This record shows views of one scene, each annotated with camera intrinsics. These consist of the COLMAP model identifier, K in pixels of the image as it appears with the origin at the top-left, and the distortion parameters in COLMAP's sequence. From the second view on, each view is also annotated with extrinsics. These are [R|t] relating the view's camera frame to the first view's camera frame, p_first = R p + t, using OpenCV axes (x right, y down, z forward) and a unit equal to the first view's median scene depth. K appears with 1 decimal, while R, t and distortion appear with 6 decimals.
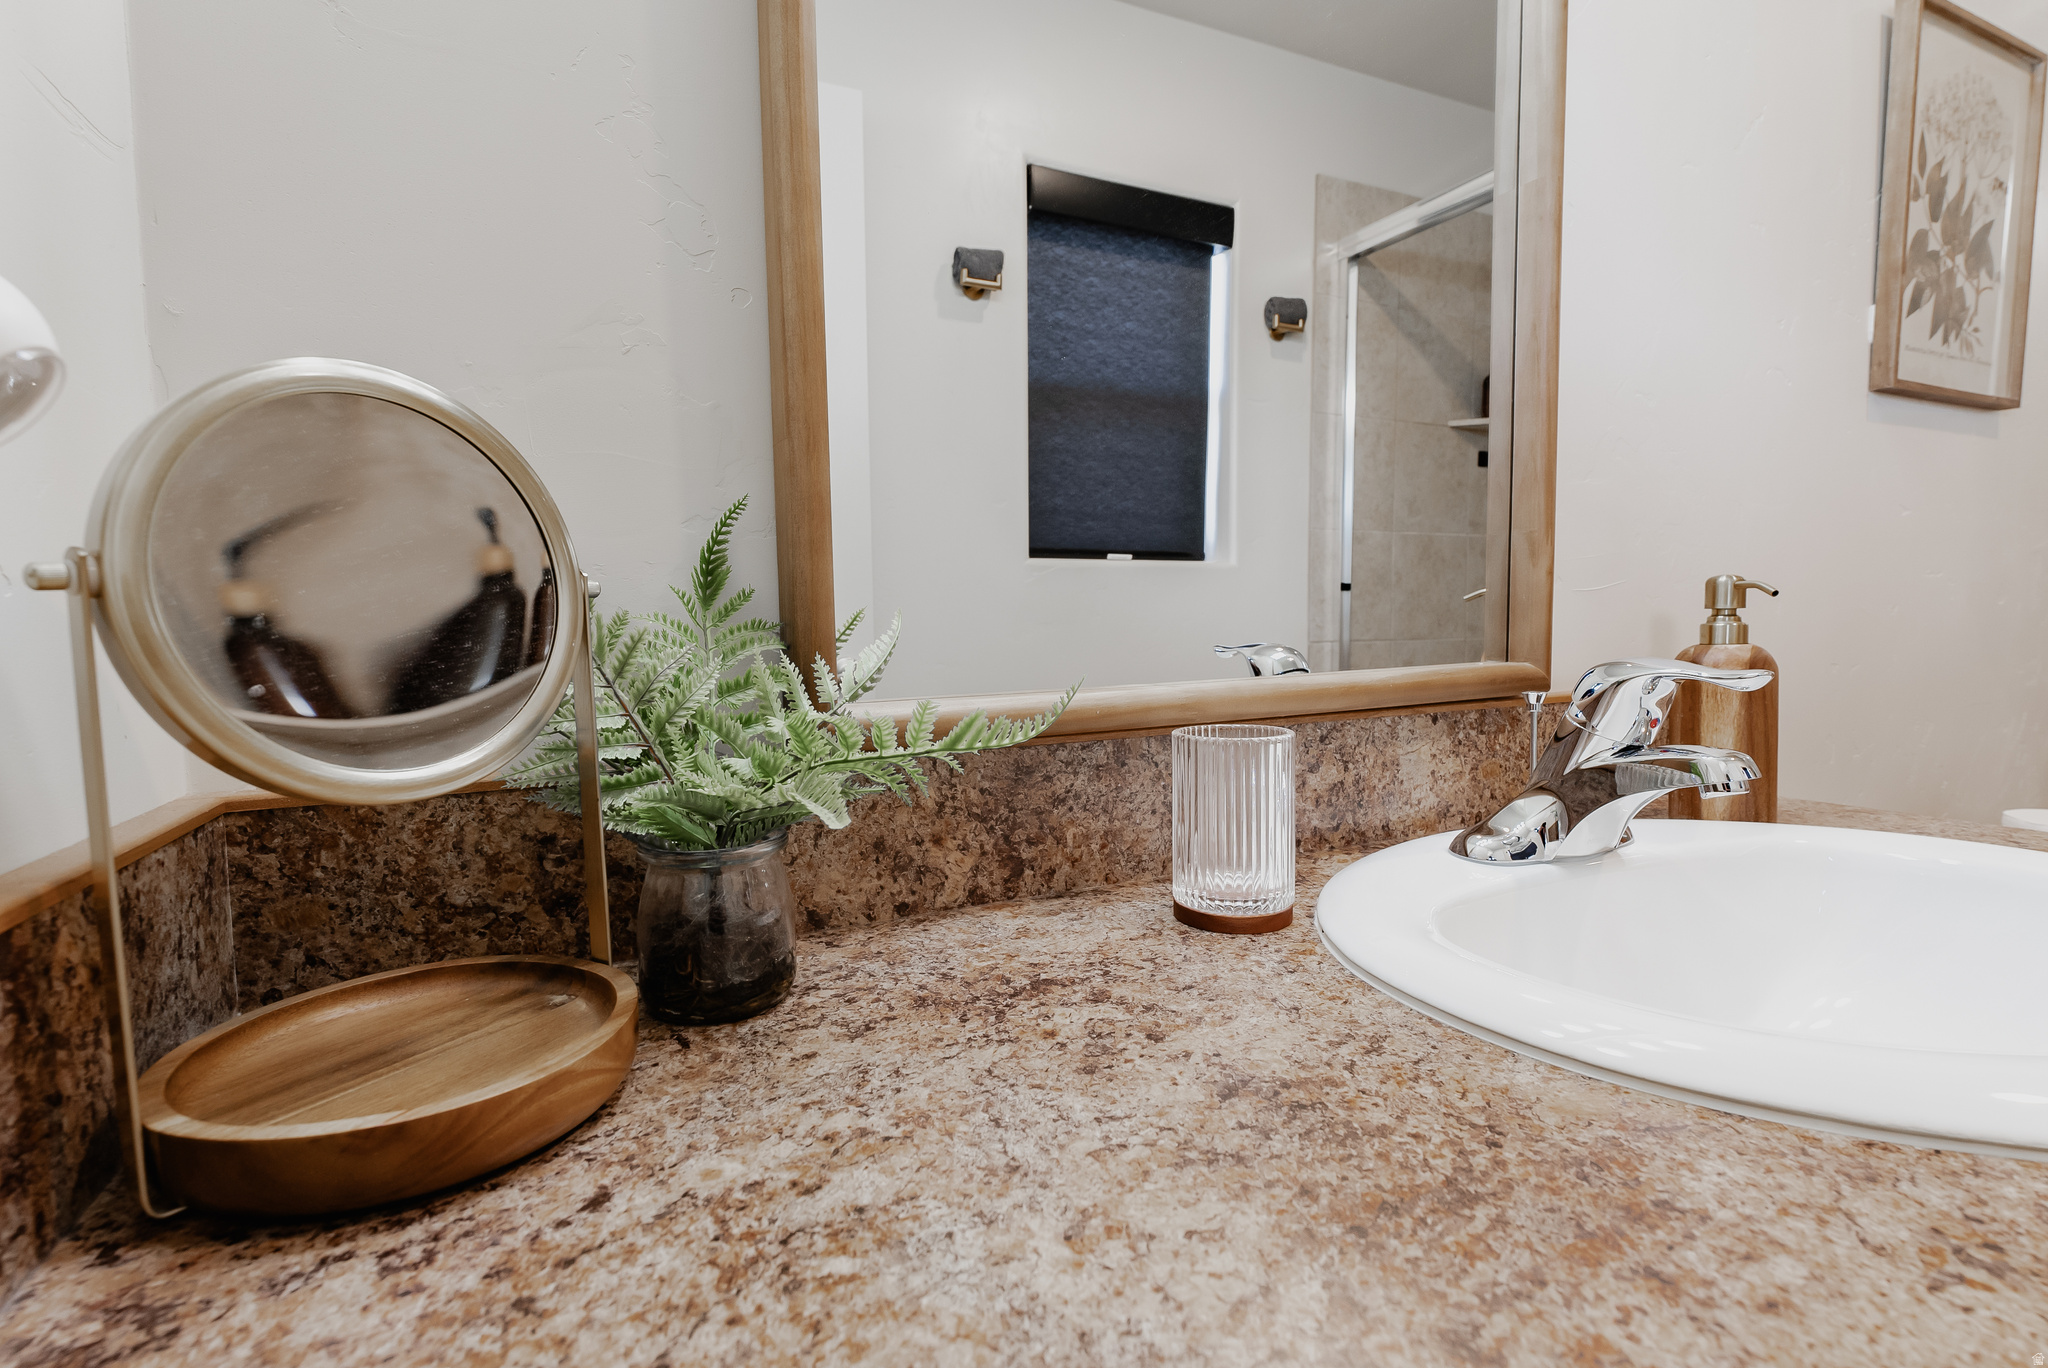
lens RADIAL K [[982.6, 0, 1028.6], [0, 982.6, 696.1], [0, 0, 1]] dist [-0.010627, 0.000124]
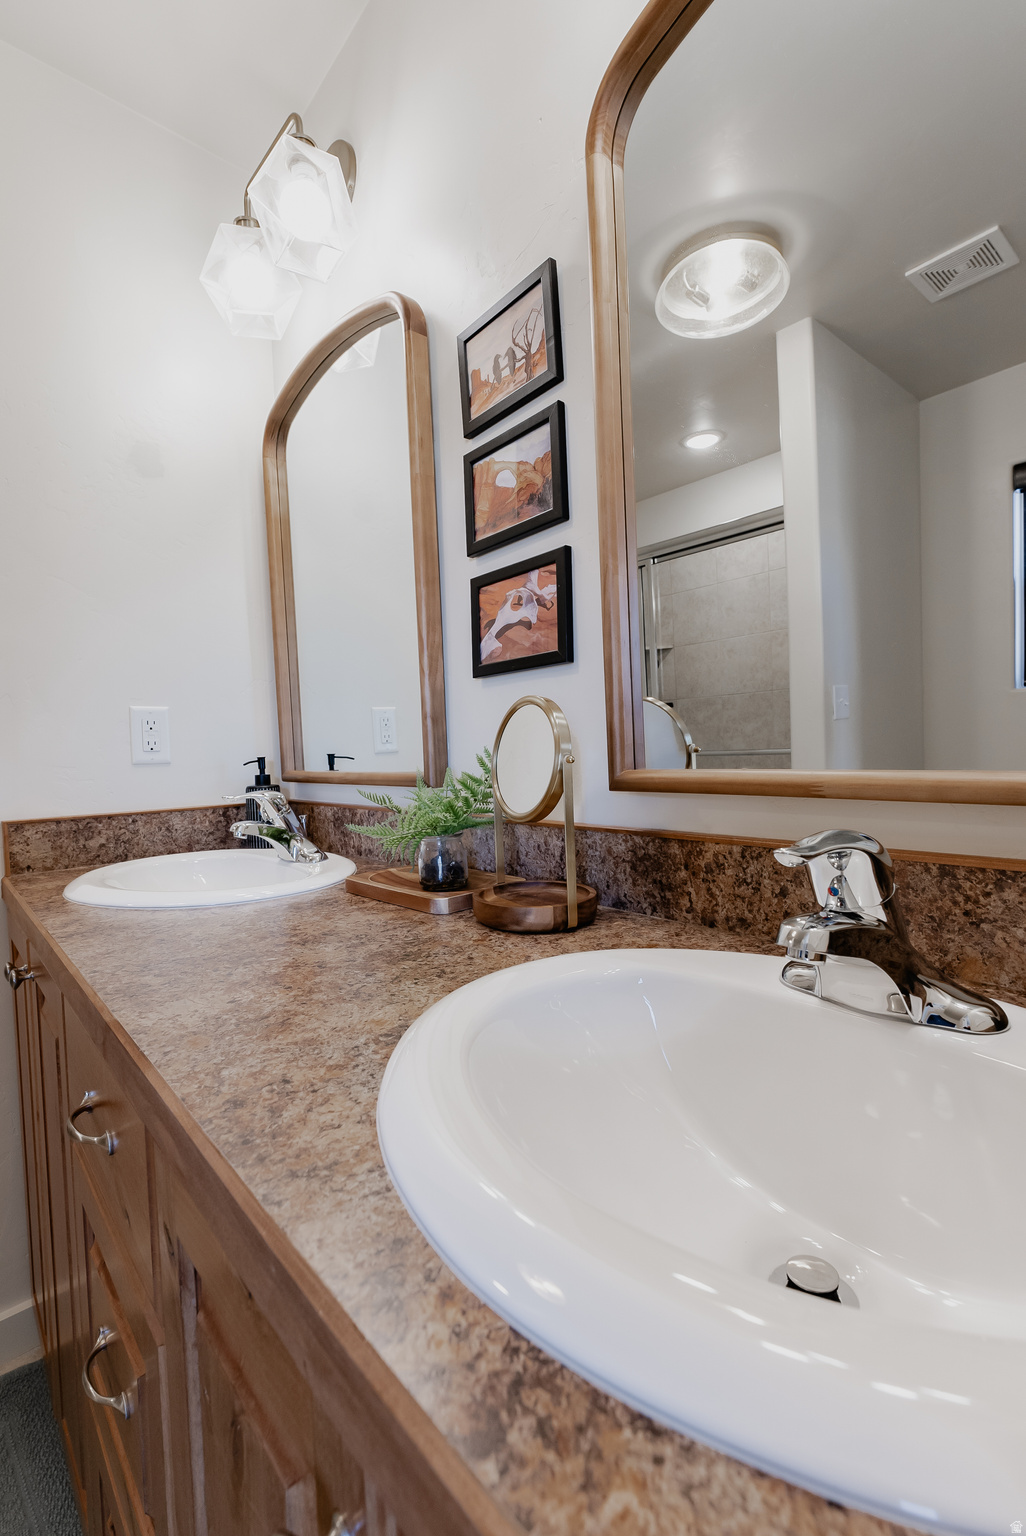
lens RADIAL K [[680.2, 0, 512.9], [0, 680.2, 770.1], [0, 0, 1]] dist [-0.005453, 0.001806]
pose [[-0.962319, 0.063480, -0.264409, 0.067010], [0.032855, 0.992389, 0.118678, -0.141052], [0.269930, 0.105519, -0.957081, 1.082841]]
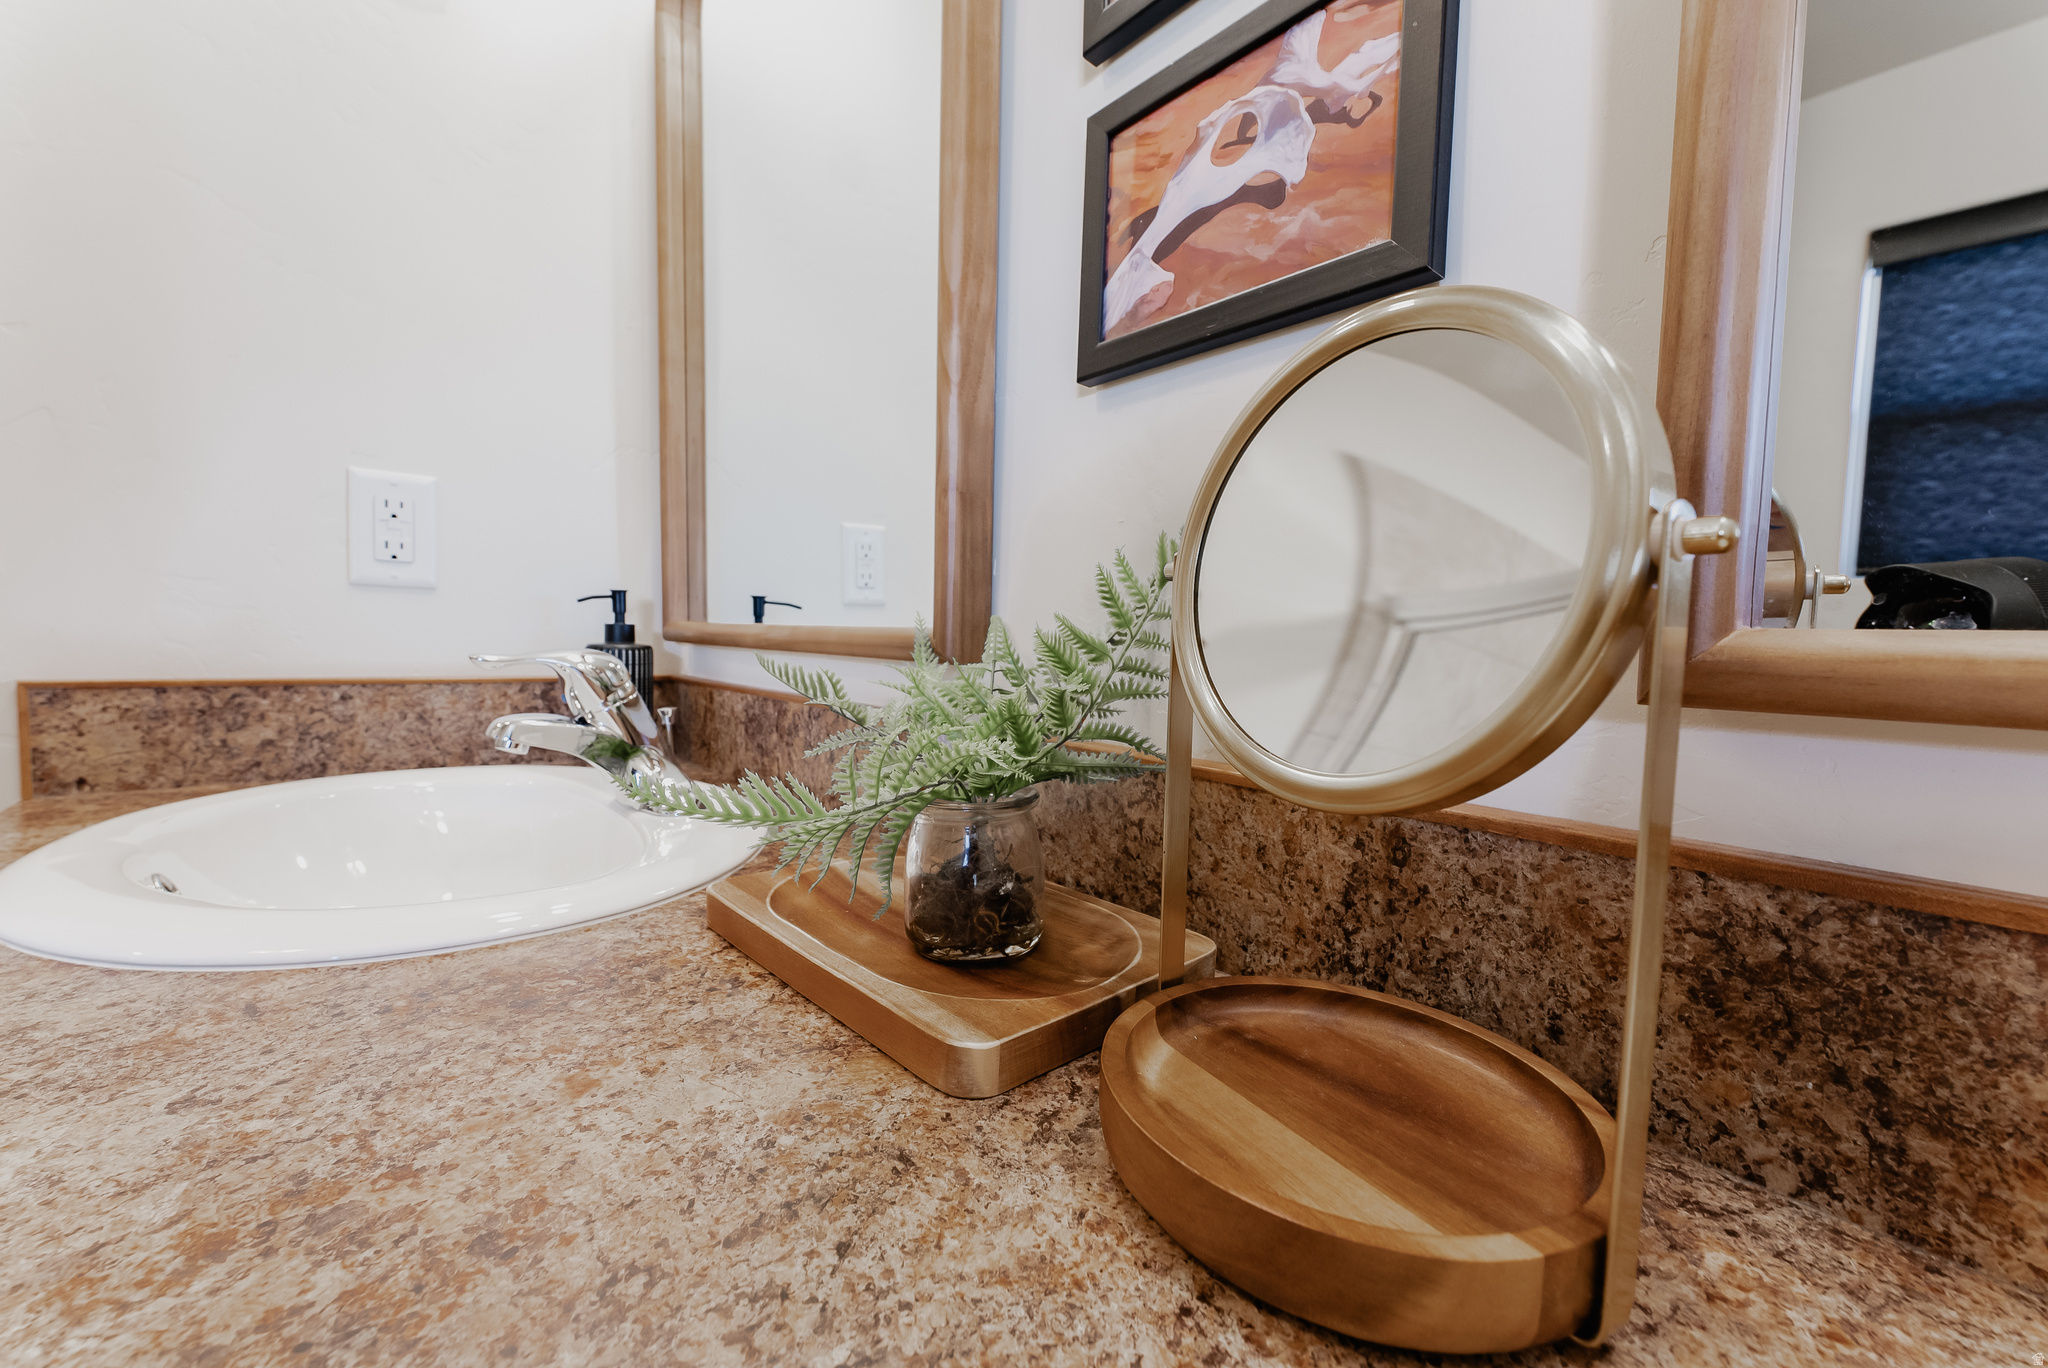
lens RADIAL K [[819.4, 0, 1026.1], [0, 819.4, 682.4], [0, 0, 1]] dist [-0.002157, -0.001530]
pose [[-0.965900, 0.009254, -0.258750, -0.054966], [-0.028940, 0.989240, 0.143412, 0.009569], [0.257293, 0.146010, -0.955239, 0.132750]]
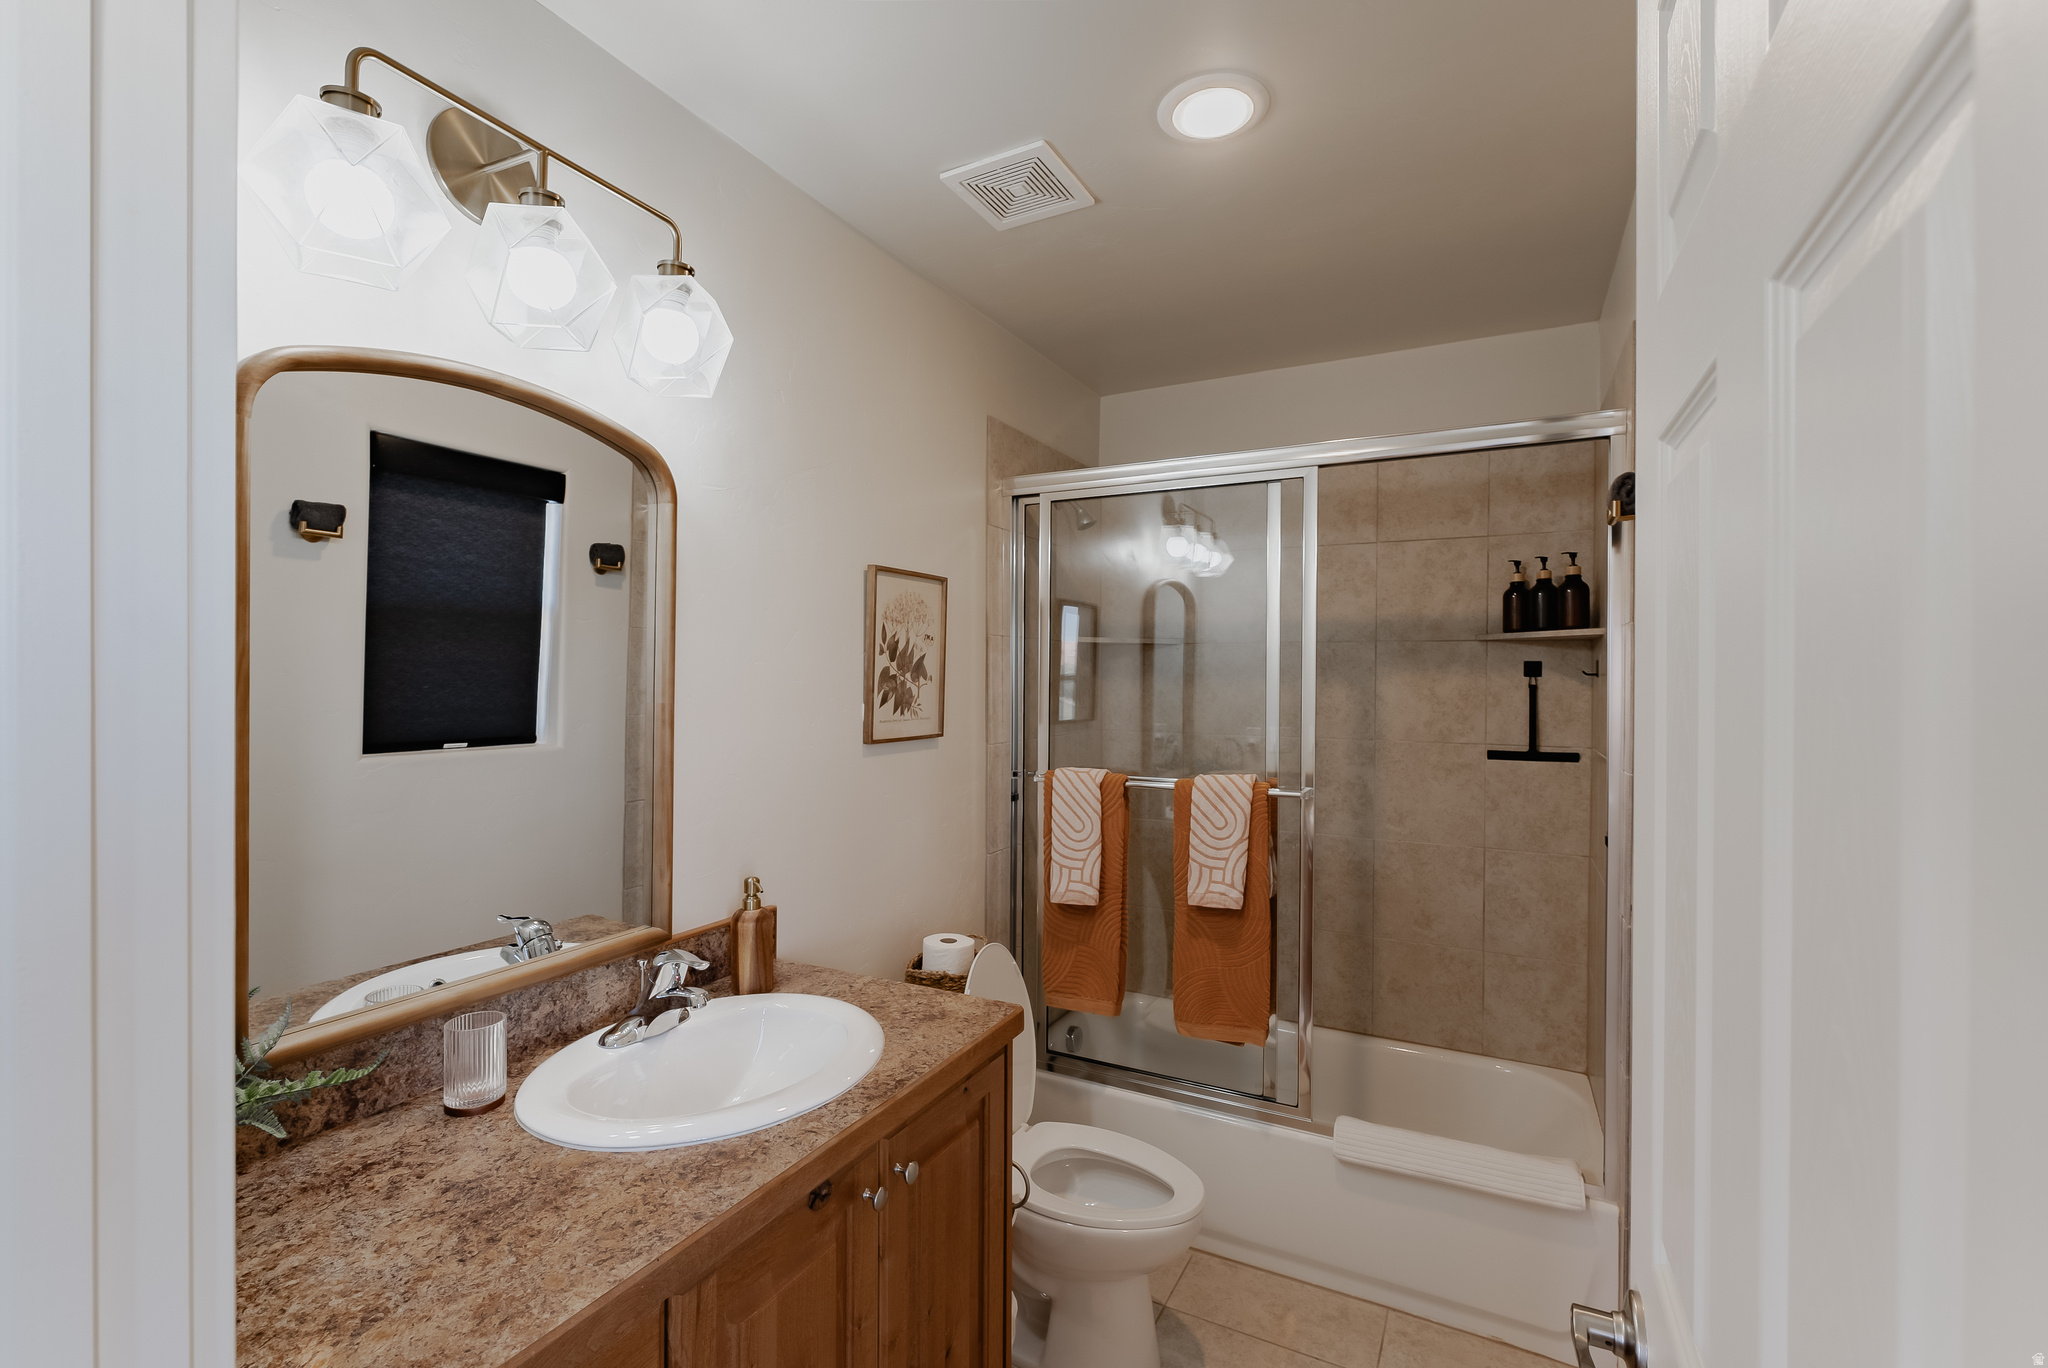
lens RADIAL K [[906.9, 0, 1021.6], [0, 906.9, 677.1], [0, 0, 1]] dist [-0.005453, 0.001806]
pose [[0.806372, 0.025730, 0.590848, -0.026928], [0.029675, 0.996034, -0.083875, -0.515485], [-0.590663, 0.085168, 0.802411, -1.408527]]
